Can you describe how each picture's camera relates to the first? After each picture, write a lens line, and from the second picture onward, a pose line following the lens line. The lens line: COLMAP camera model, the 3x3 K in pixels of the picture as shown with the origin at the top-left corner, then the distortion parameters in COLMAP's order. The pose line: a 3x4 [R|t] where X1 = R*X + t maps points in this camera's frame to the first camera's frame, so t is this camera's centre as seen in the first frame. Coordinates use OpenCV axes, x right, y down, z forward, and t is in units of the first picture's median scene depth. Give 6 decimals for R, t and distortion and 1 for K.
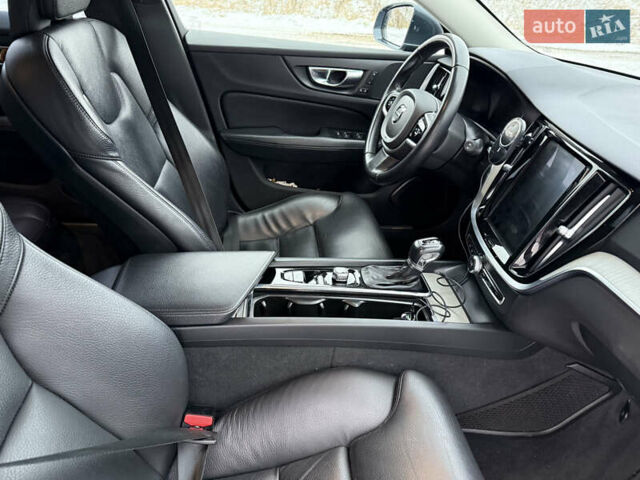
lens RADIAL K [[452.2, 0, 317.7], [0, 452.2, 239.7], [0, 0, 1]] dist [0.098815, -0.161350]
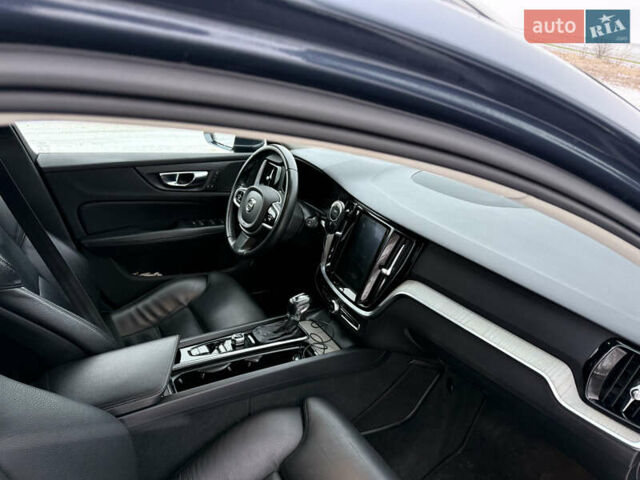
lens RADIAL K [[437.1, 0, 317.7], [0, 437.1, 230.2], [0, 0, 1]] dist [0.009237, 0.001797]
pose [[0.915988, -0.163128, 0.366545, -0.133701], [0.222237, 0.966942, -0.125037, -0.012895], [-0.334030, 0.195992, 0.921960, -0.220657]]
